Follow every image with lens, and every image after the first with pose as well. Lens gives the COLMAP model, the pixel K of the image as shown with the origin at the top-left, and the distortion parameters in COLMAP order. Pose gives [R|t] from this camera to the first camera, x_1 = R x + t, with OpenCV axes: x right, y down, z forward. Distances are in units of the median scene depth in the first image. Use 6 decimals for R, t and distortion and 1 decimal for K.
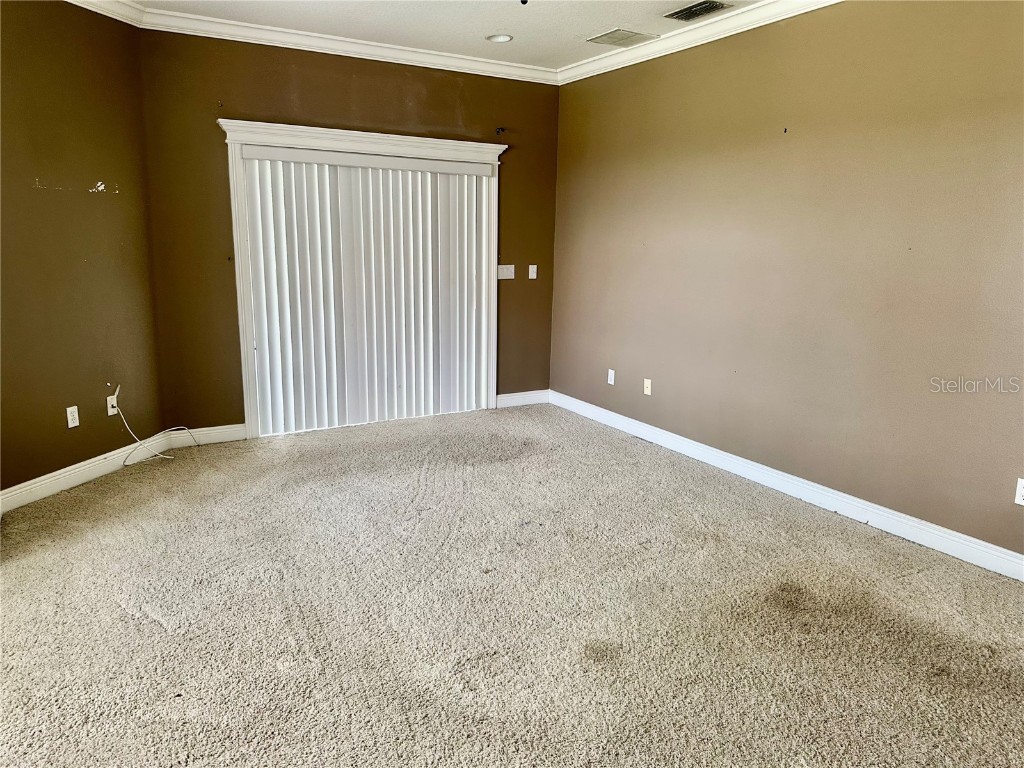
lens RADIAL K [[718.4, 0, 513.2], [0, 718.4, 379.9], [0, 0, 1]] dist [-0.002488, 0.001092]
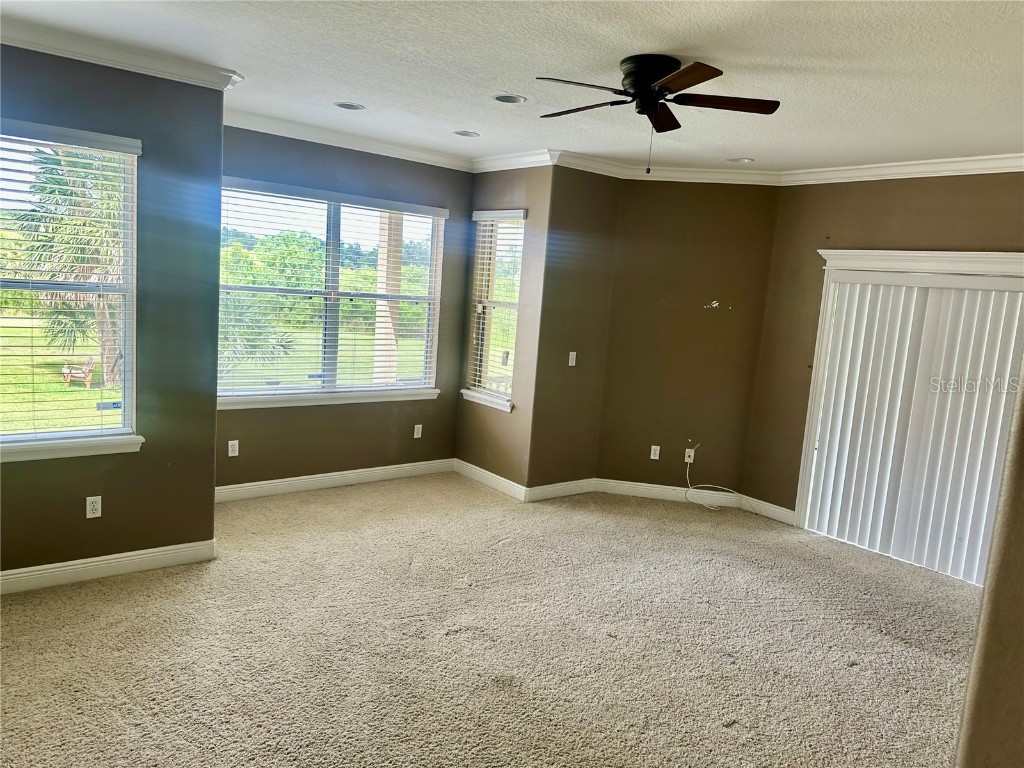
lens RADIAL K [[718.4, 0, 513.2], [0, 718.4, 379.9], [0, 0, 1]] dist [-0.002488, 0.001092]
pose [[0.150098, 0.129149, -0.980199, 0.668341], [-0.267470, 0.959765, 0.085499, -0.121068], [0.951804, 0.249341, 0.178603, 0.349463]]
